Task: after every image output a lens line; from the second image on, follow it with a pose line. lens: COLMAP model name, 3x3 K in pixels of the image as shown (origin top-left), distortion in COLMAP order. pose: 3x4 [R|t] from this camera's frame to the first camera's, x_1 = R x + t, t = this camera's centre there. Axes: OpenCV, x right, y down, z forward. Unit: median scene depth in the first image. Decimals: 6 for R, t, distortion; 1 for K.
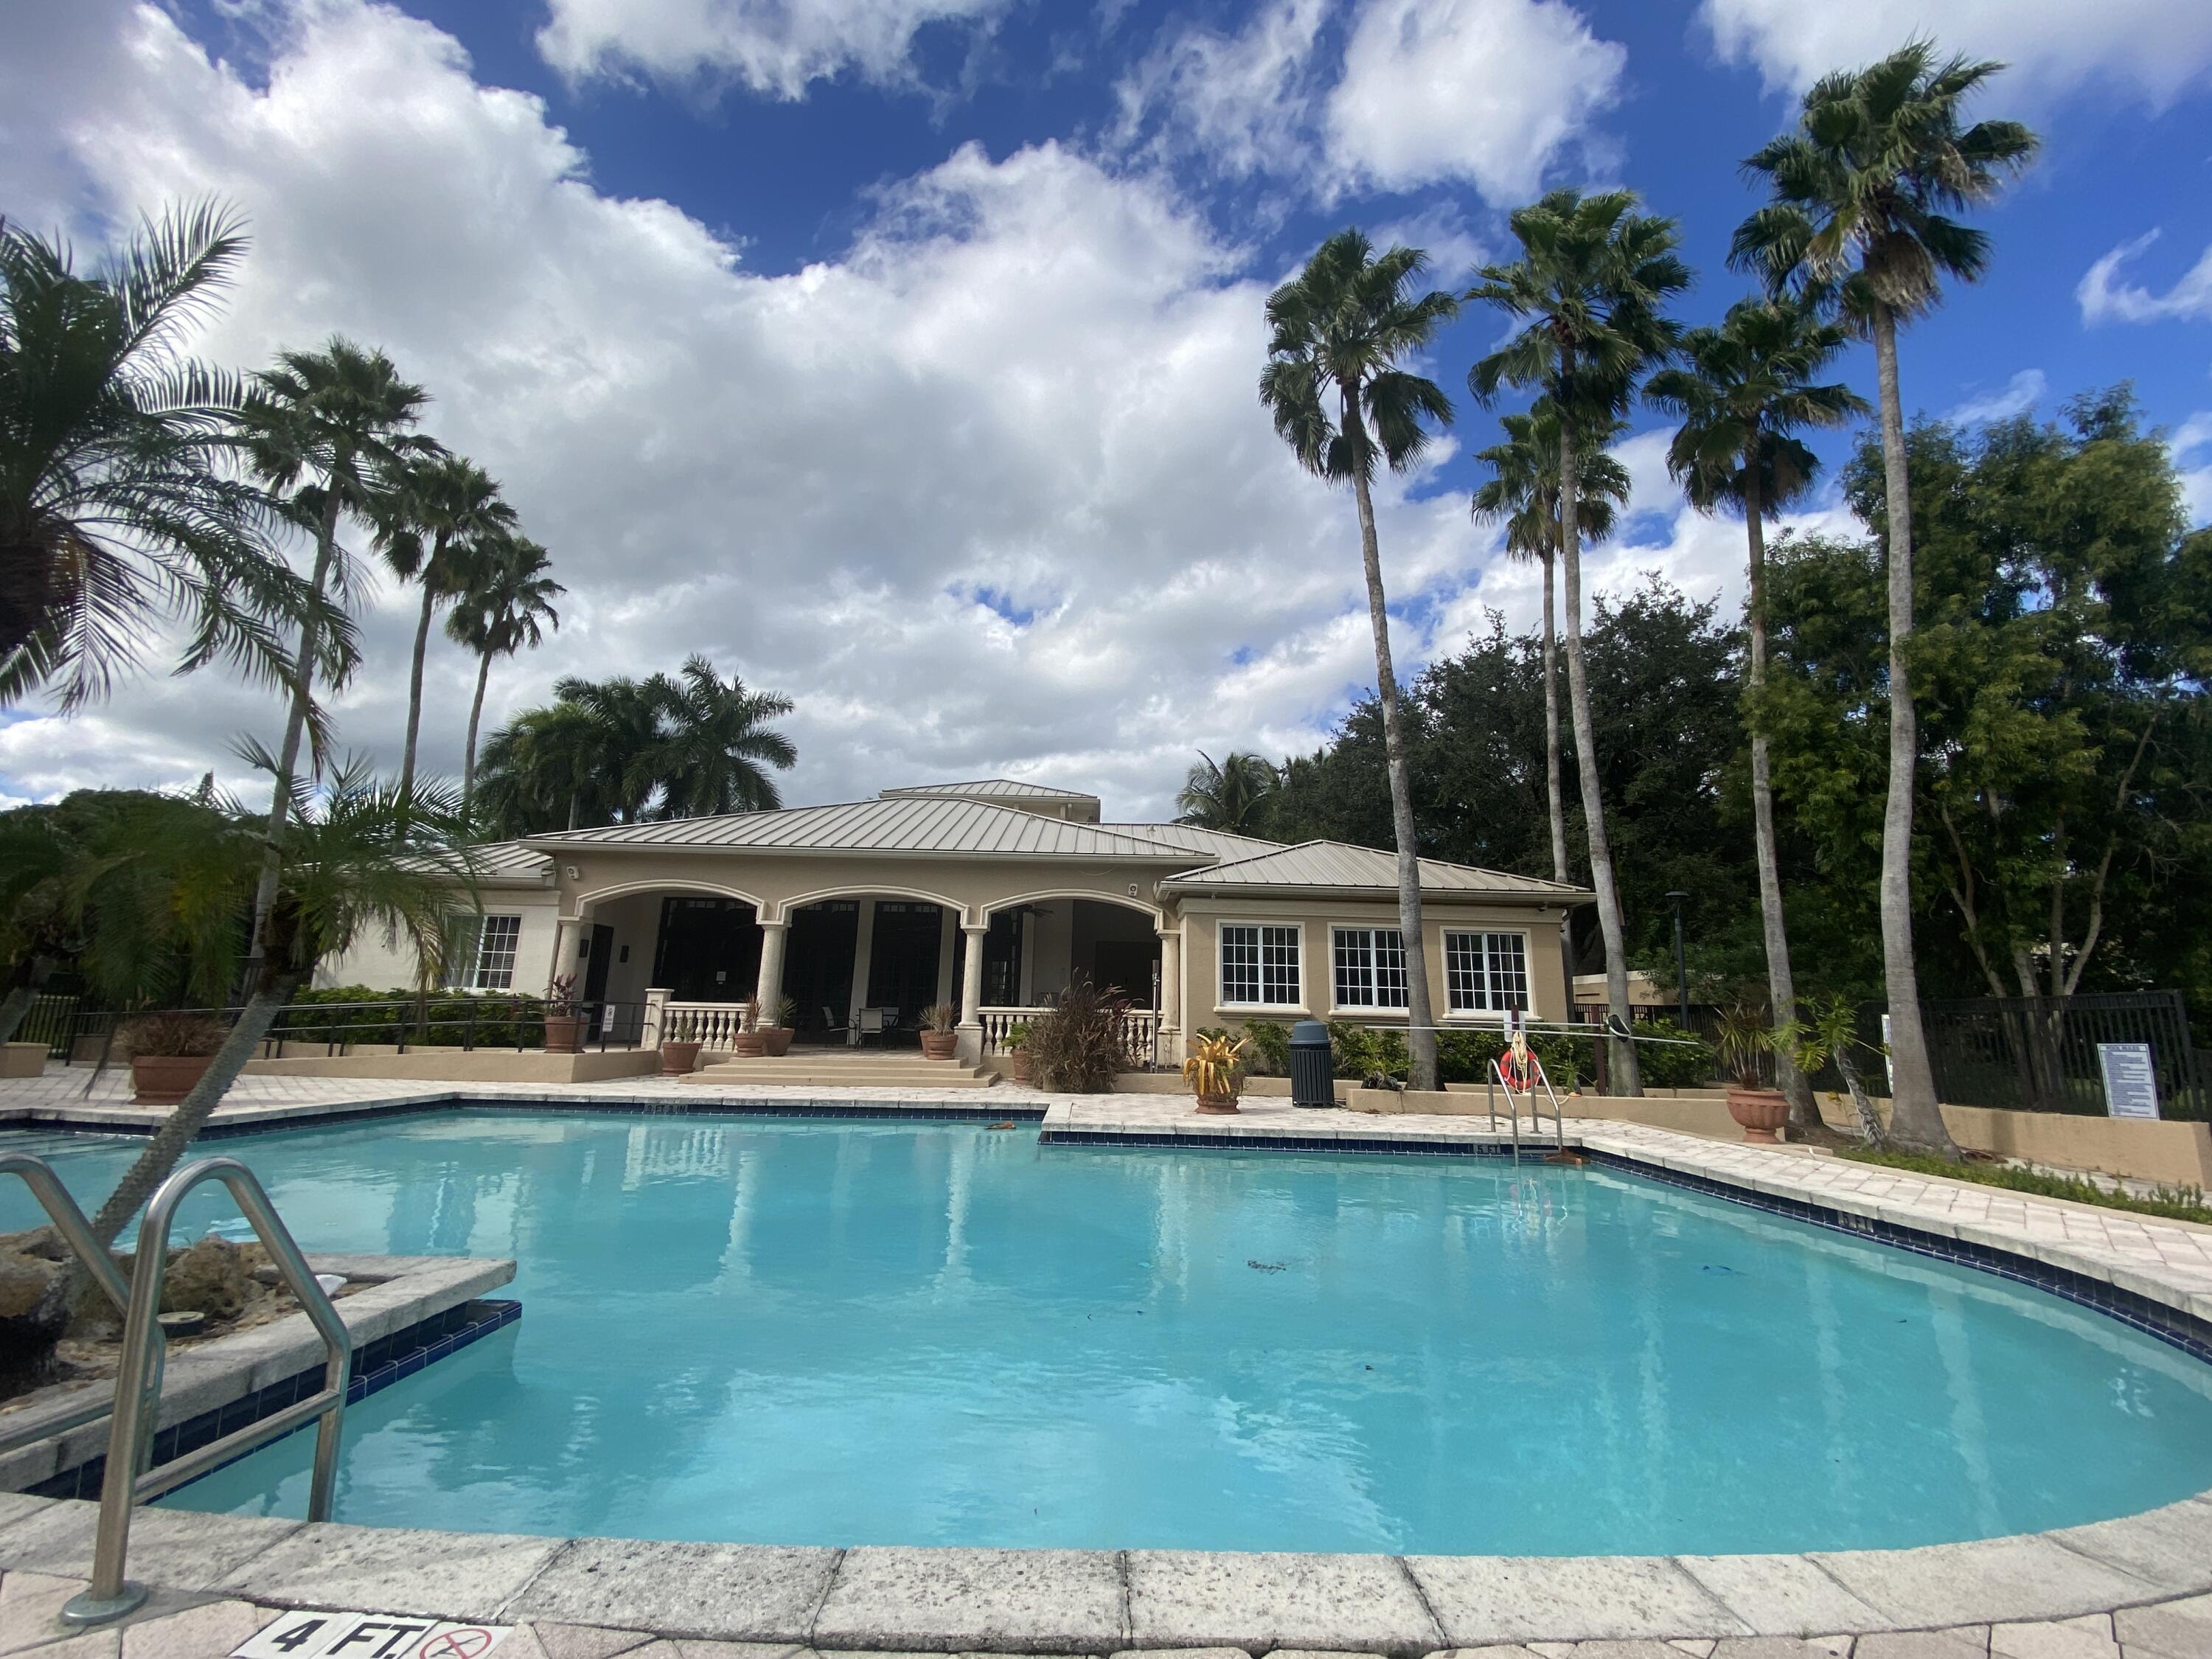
lens RADIAL K [[881.2, 0, 1106.0], [0, 881.2, 829.5], [0, 0, 1]] dist [-0.010445, -0.000097]
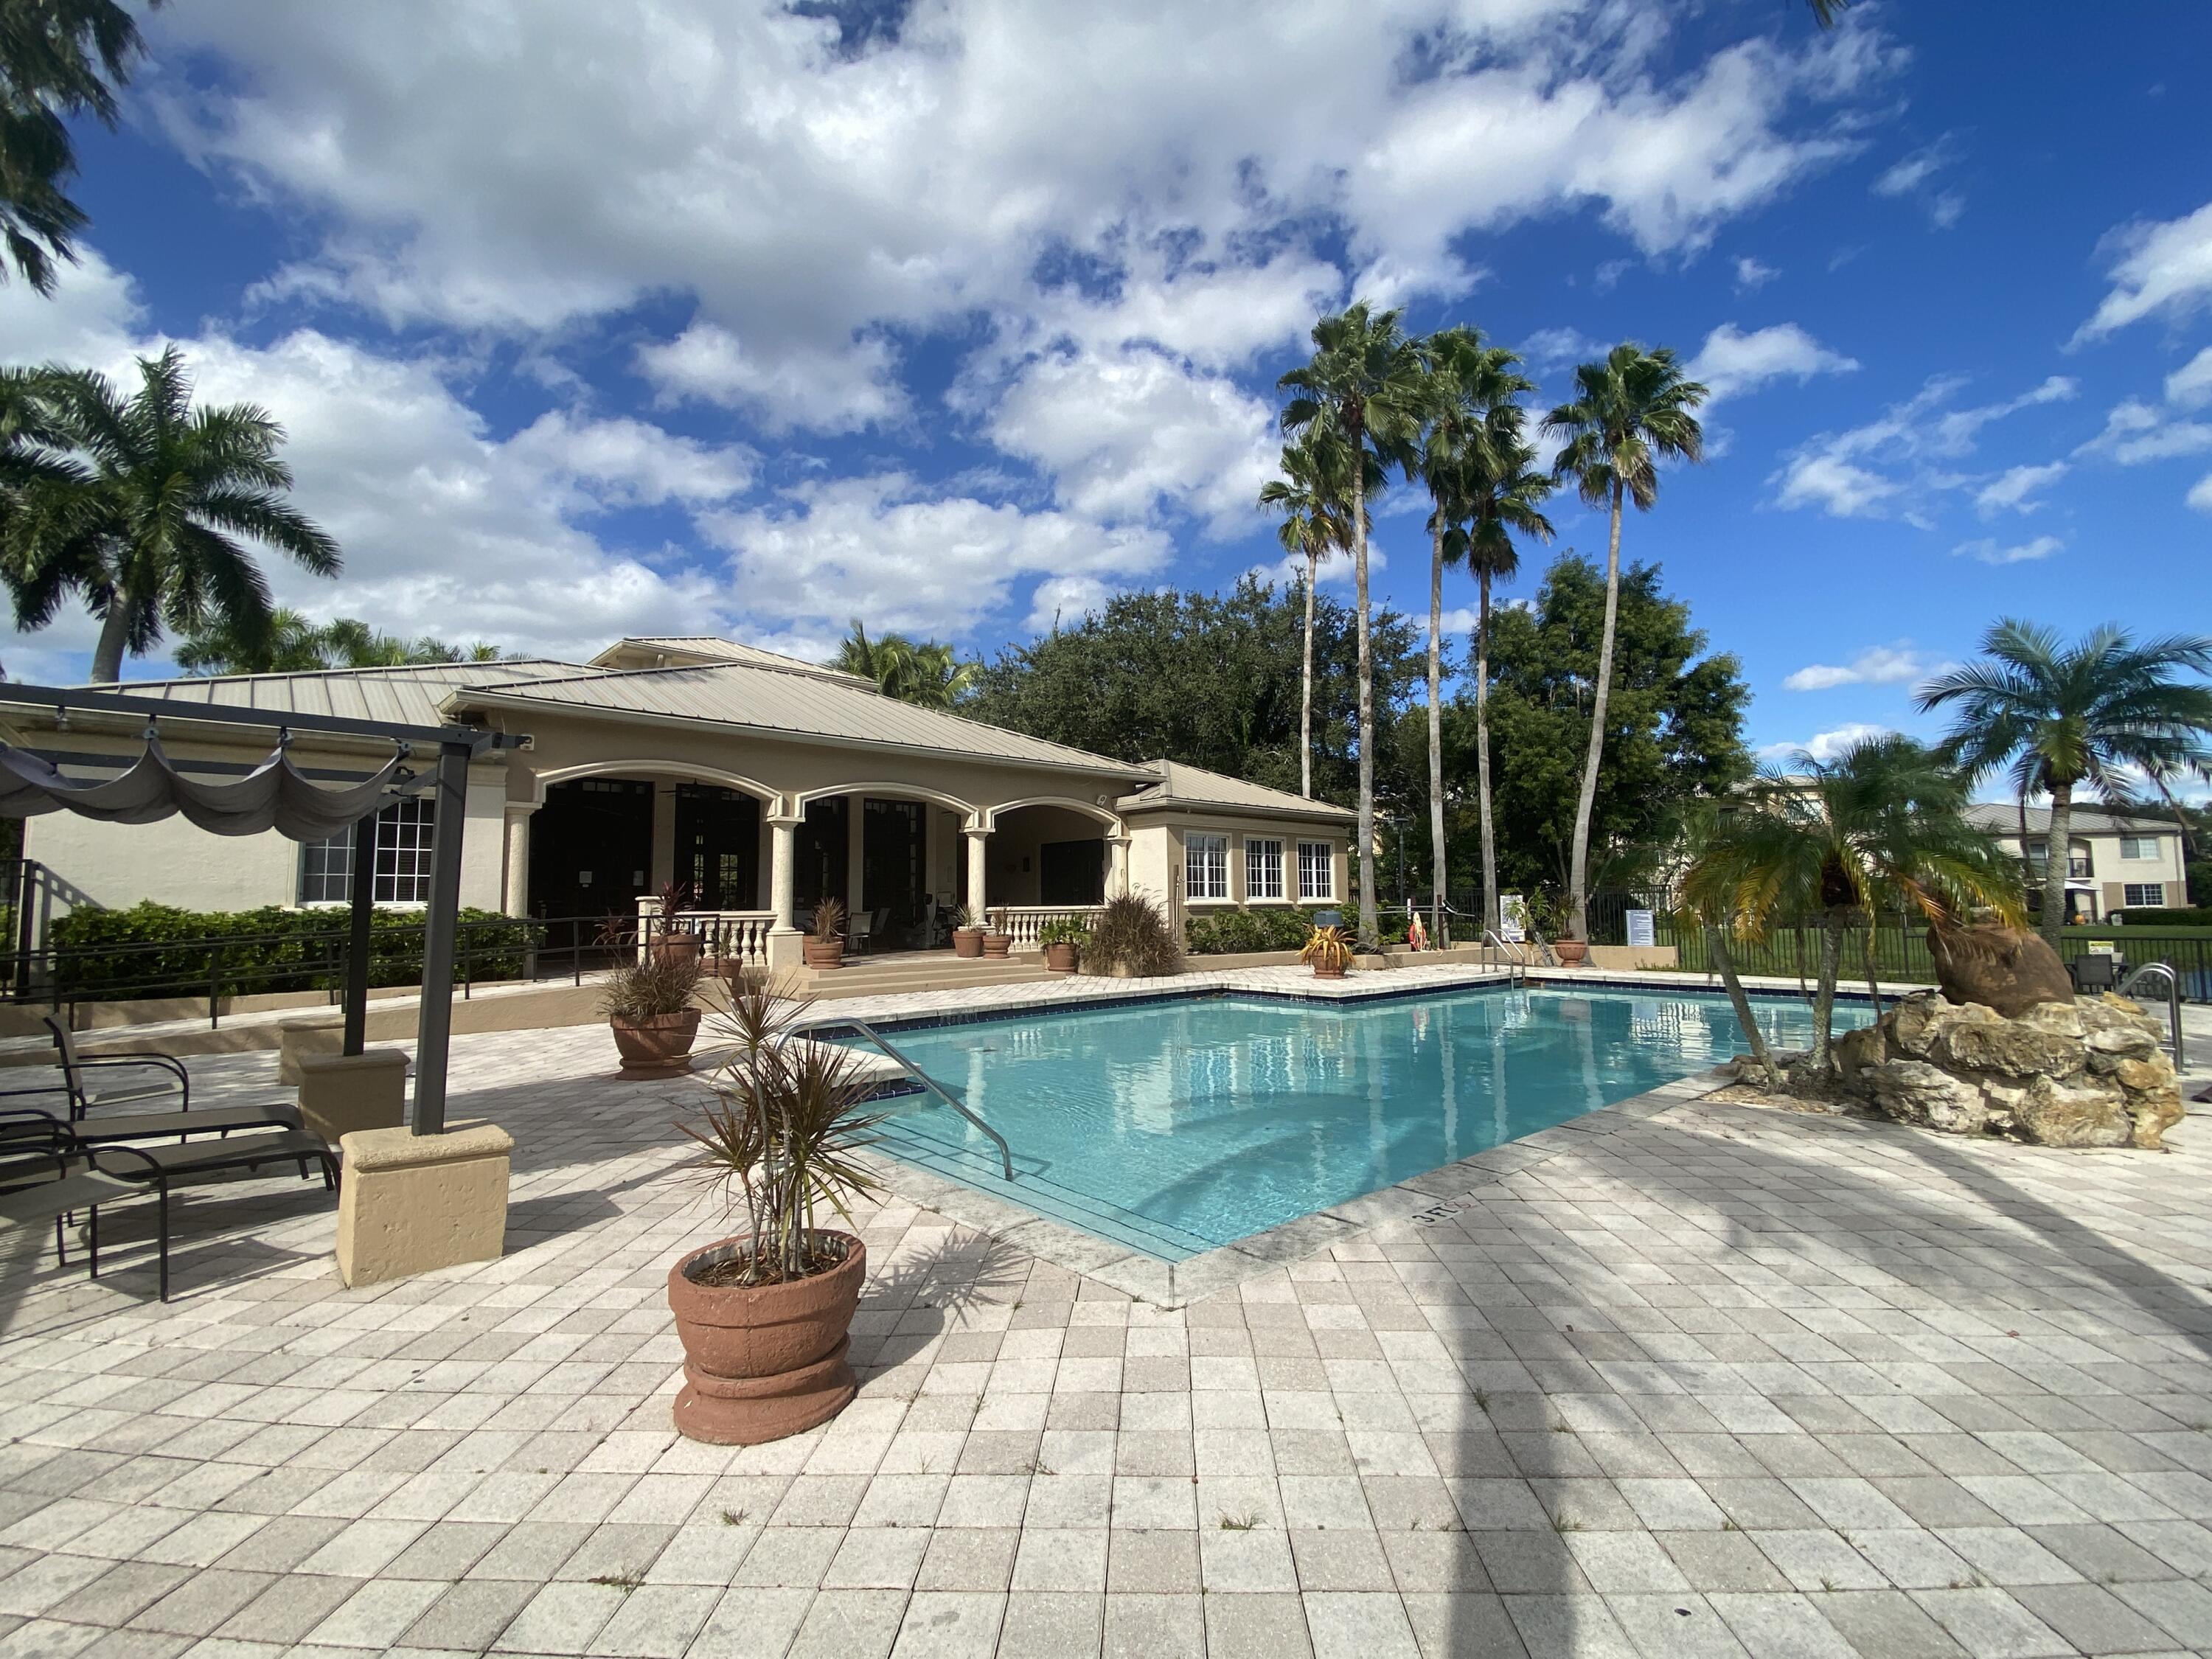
lens RADIAL K [[951.9, 0, 1097.9], [0, 951.9, 835.6], [0, 0, 1]] dist [-0.001150, -0.000087]
pose [[0.767322, 0.019440, 0.640967, -0.764786], [-0.110702, 0.988549, 0.102543, -0.009603], [-0.631634, -0.149640, 0.760688, 0.083797]]
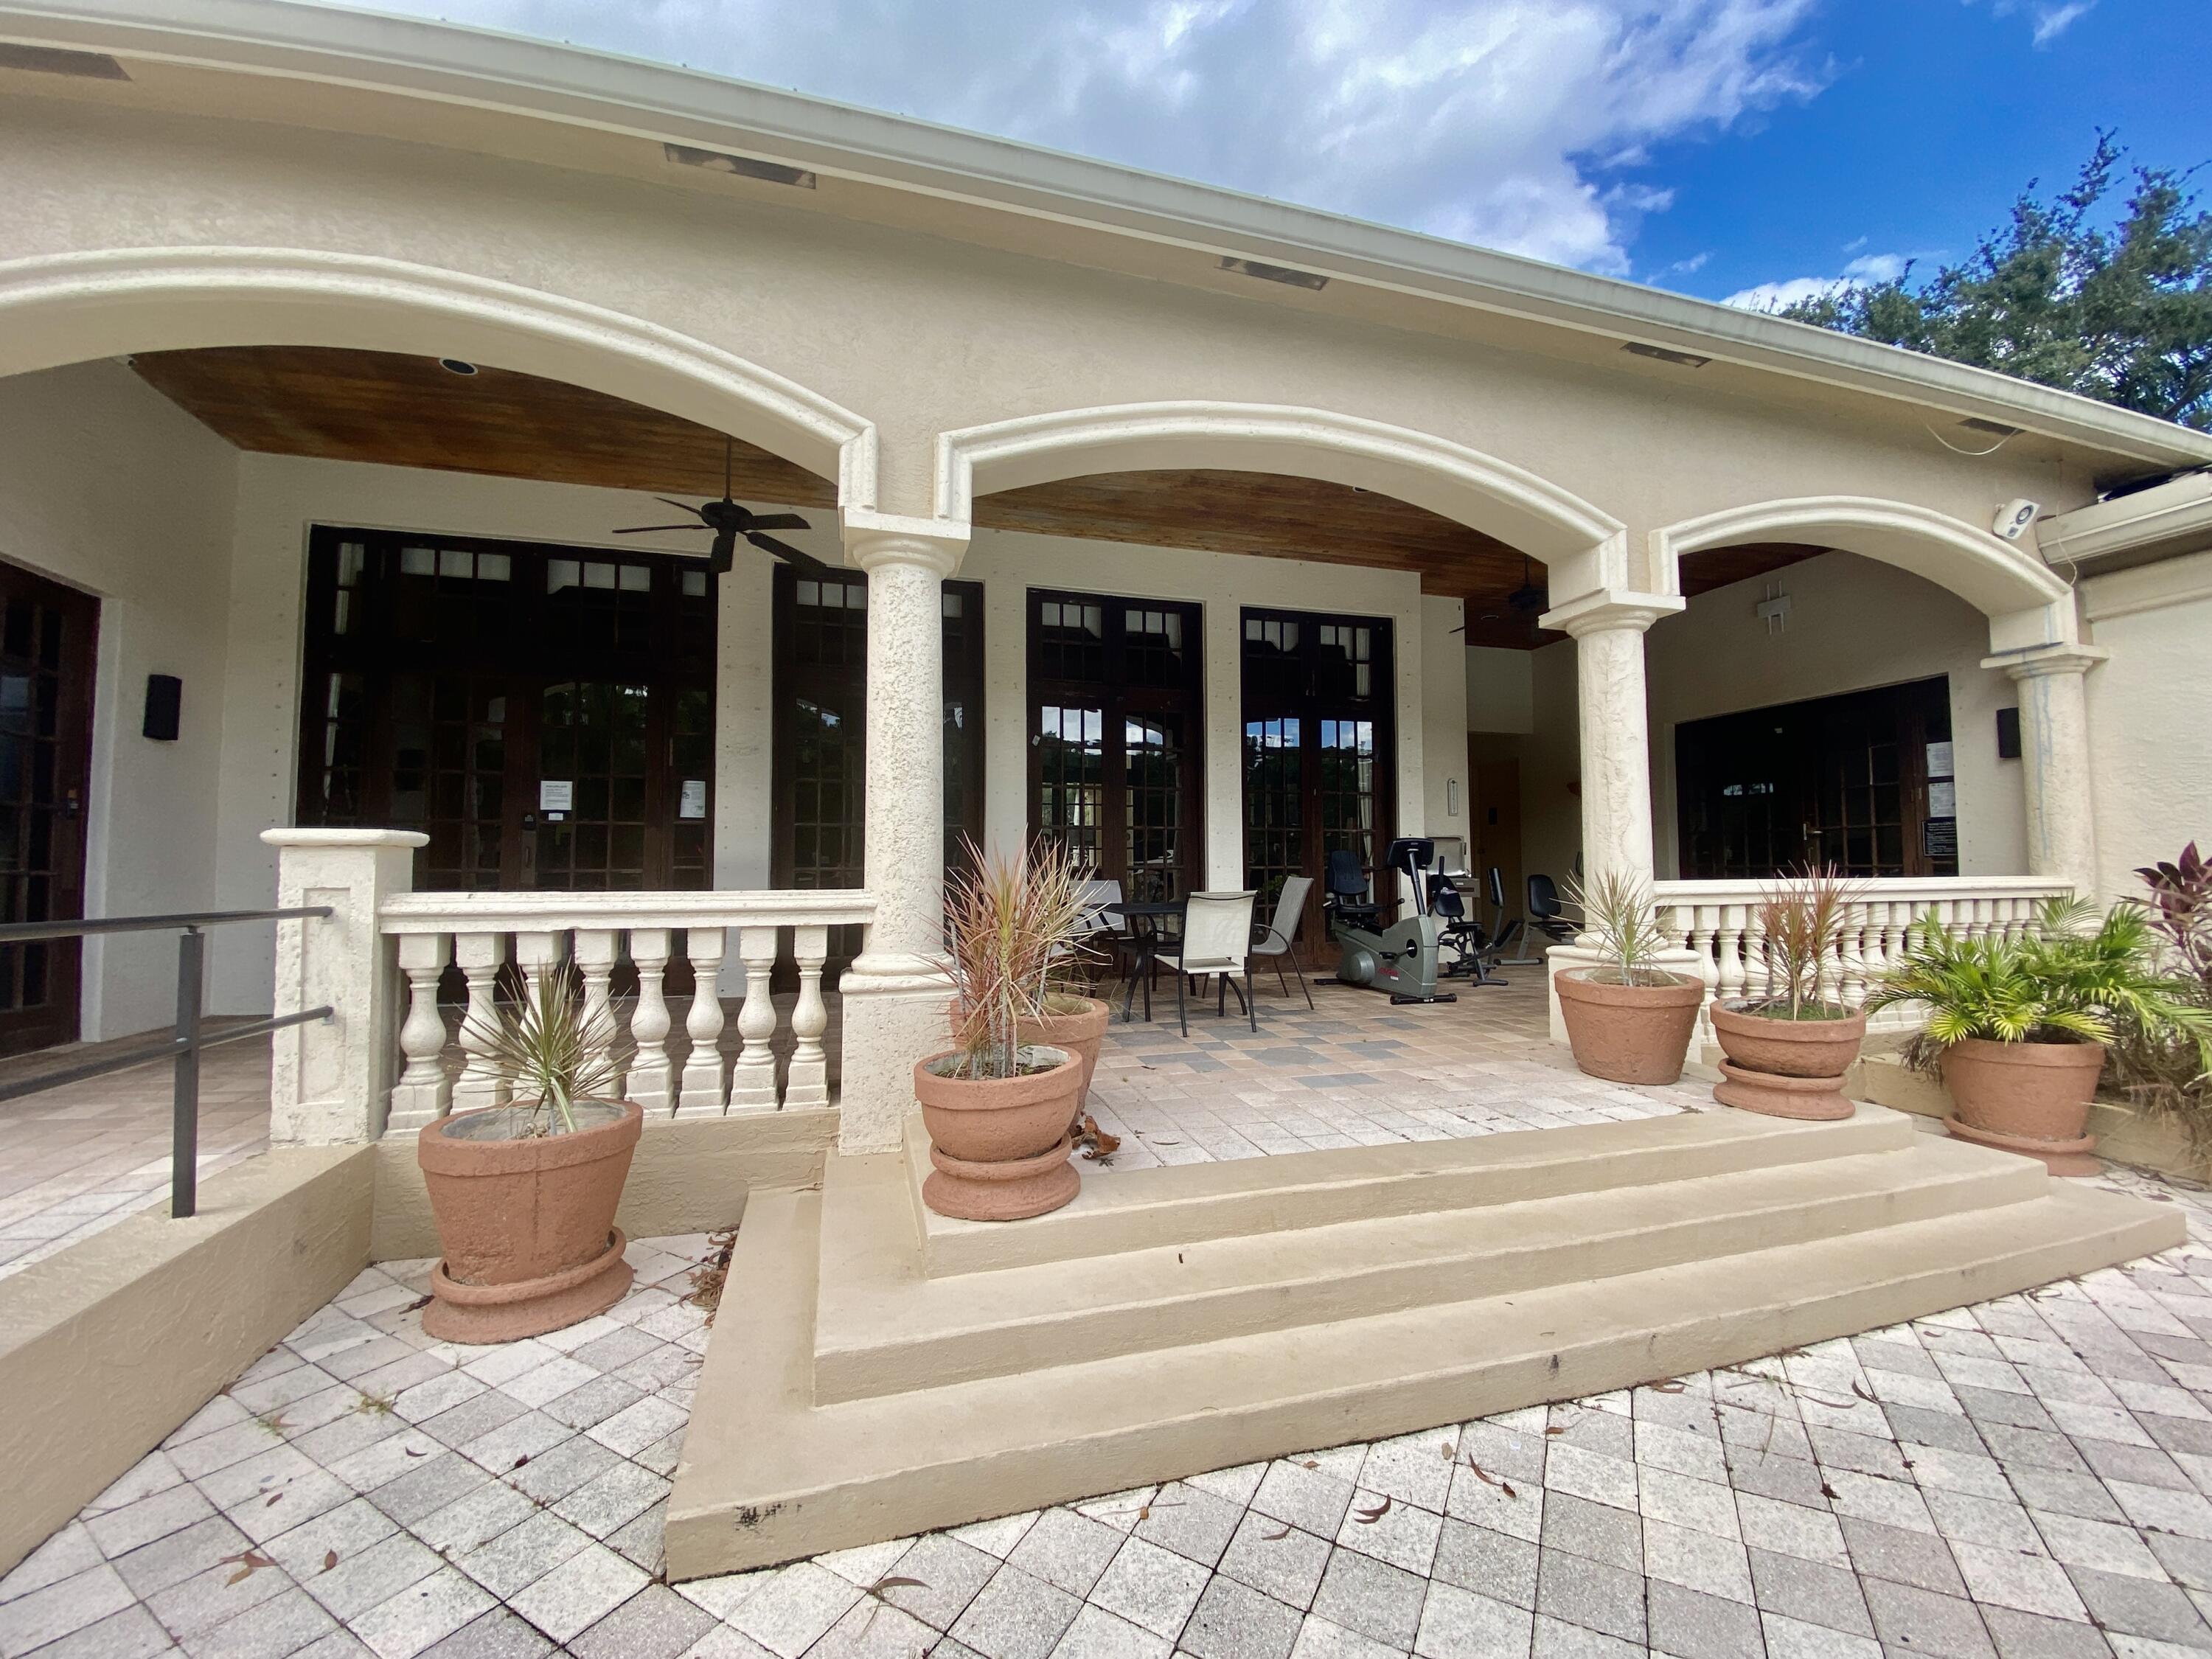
lens RADIAL K [[889.9, 0, 1089.6], [0, 889.9, 833.1], [0, 0, 1]] dist [-0.001062, -0.000129]
pose [[0.967511, -0.005929, 0.252761, -0.402098], [-0.037139, 0.985548, 0.165278, 0.144804], [-0.250087, -0.169295, 0.953308, 0.777505]]
